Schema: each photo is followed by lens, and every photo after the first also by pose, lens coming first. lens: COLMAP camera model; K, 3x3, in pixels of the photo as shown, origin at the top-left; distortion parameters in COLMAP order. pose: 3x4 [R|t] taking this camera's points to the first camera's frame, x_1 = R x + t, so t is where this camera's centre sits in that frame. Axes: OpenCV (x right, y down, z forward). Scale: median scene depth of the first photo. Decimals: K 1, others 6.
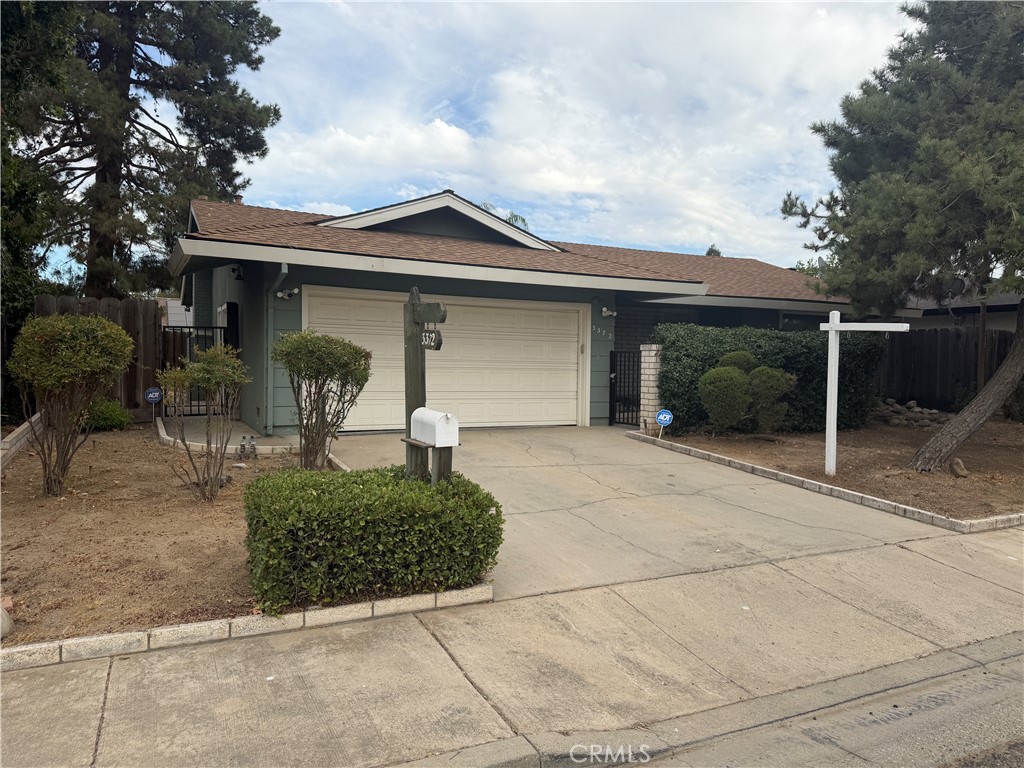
lens RADIAL K [[730.1, 0, 507.9], [0, 730.1, 378.6], [0, 0, 1]] dist [0.055064, -0.060027]
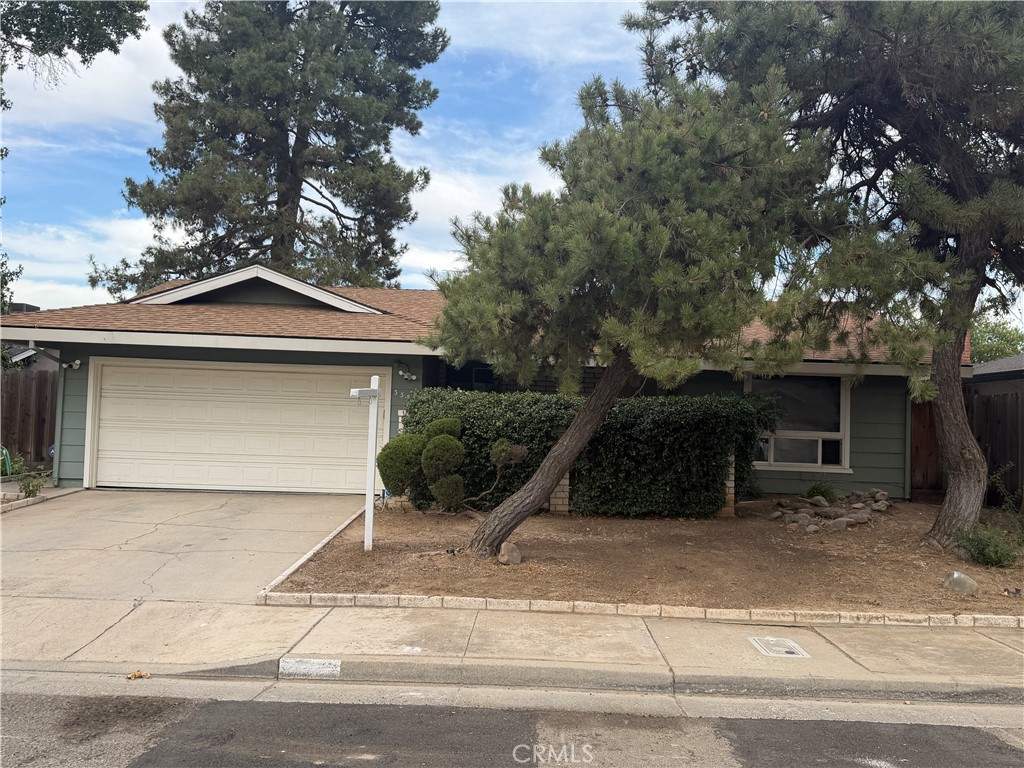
lens RADIAL K [[885.2, 0, 505.7], [0, 885.2, 392.8], [0, 0, 1]] dist [0.075356, -0.003402]
pose [[0.881358, -0.004258, -0.472429, 1.098334], [-0.027939, 0.997740, -0.061116, -0.003459], [0.471622, 0.067064, 0.879247, 0.079430]]
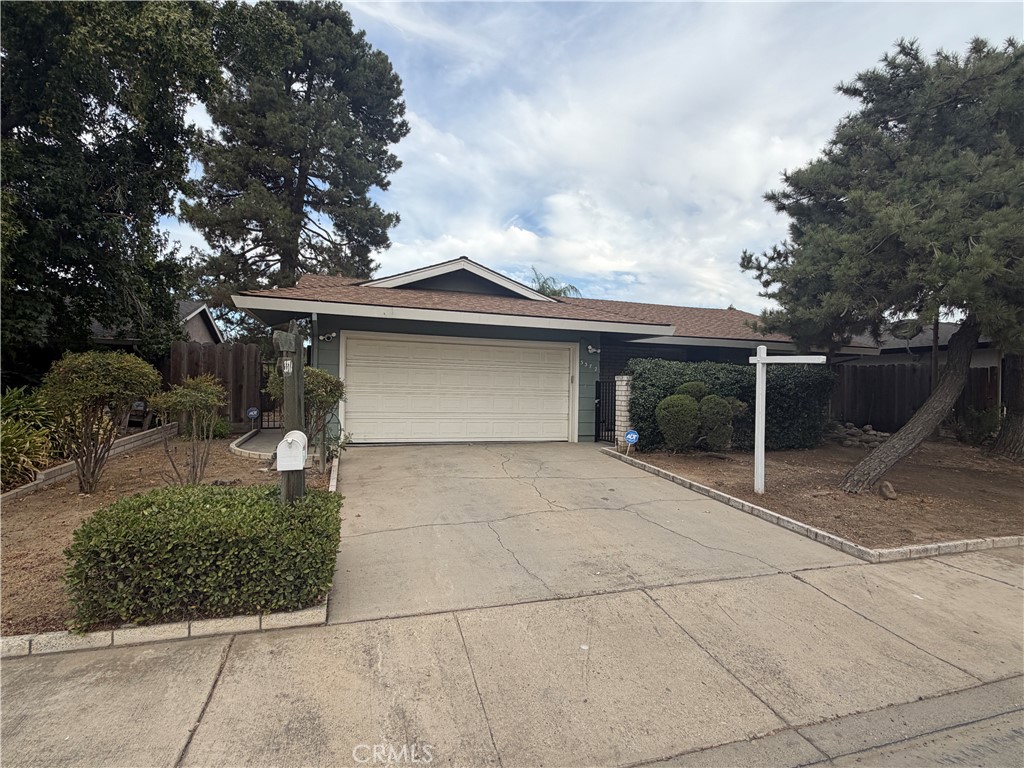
lens RADIAL K [[510.3, 0, 505.7], [0, 510.3, 382.4], [0, 0, 1]] dist [0.003155, -0.000284]
pose [[0.987527, 0.002532, -0.157428, 0.176807], [-0.008485, 0.999274, -0.037153, -0.003730], [0.157220, 0.038025, 0.986831, 0.172310]]
